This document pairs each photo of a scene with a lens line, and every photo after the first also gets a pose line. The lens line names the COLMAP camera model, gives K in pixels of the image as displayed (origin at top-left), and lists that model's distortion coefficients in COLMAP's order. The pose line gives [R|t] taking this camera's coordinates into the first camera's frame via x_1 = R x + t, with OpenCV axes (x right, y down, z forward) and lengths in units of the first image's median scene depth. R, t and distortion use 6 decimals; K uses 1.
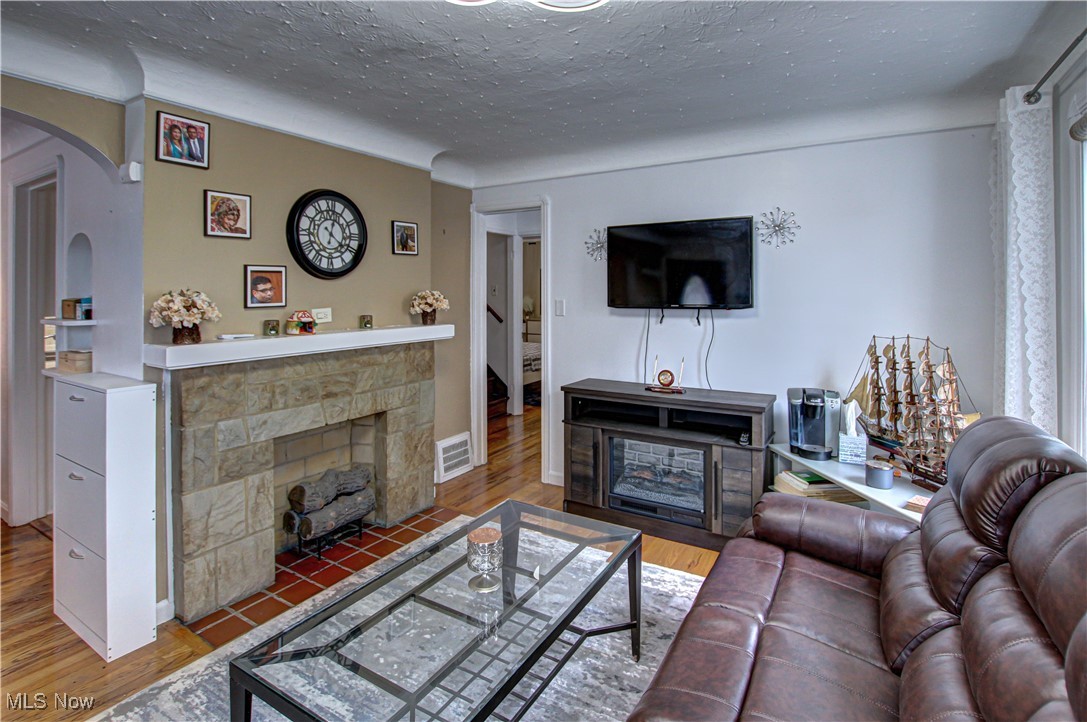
lens RADIAL K [[544.2, 0, 540.4], [0, 544.2, 286.7], [0, 0, 1]] dist [-0.030321, 0.001136]
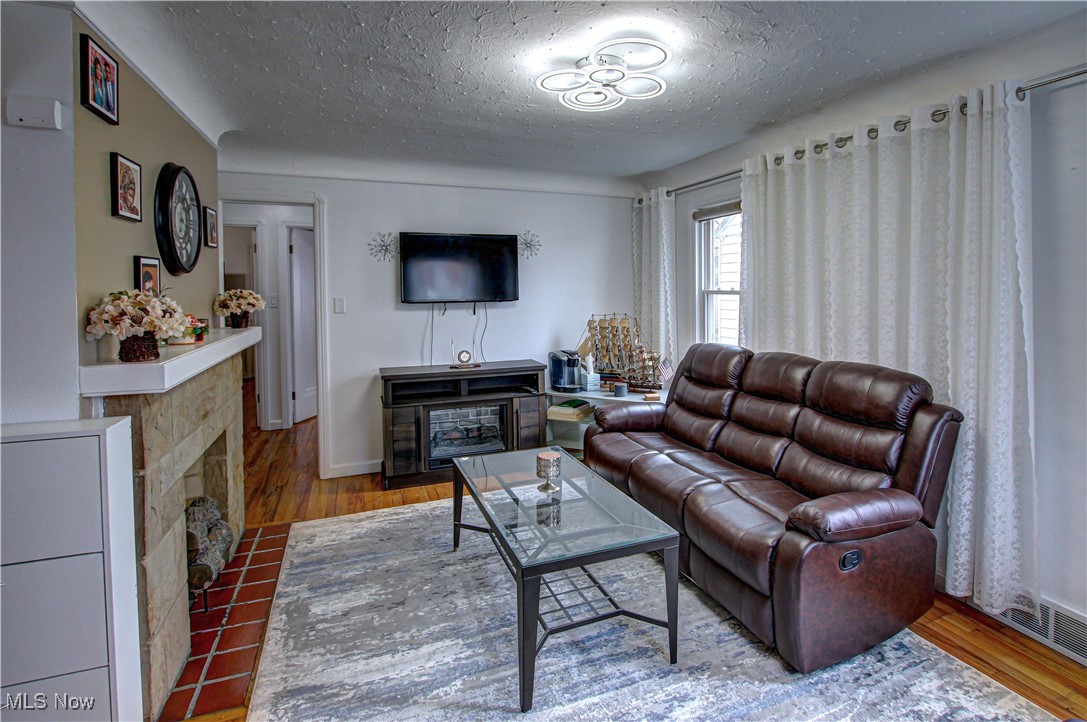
lens RADIAL K [[534.4, 0, 586.6], [0, 534.4, 299.1], [0, 0, 1]] dist [-0.029463, 0.000929]
pose [[0.573124, -0.020155, 0.819221, -0.653841], [-0.000715, 0.999685, 0.025096, 0.000911], [-0.819468, -0.014969, 0.572929, 0.050813]]
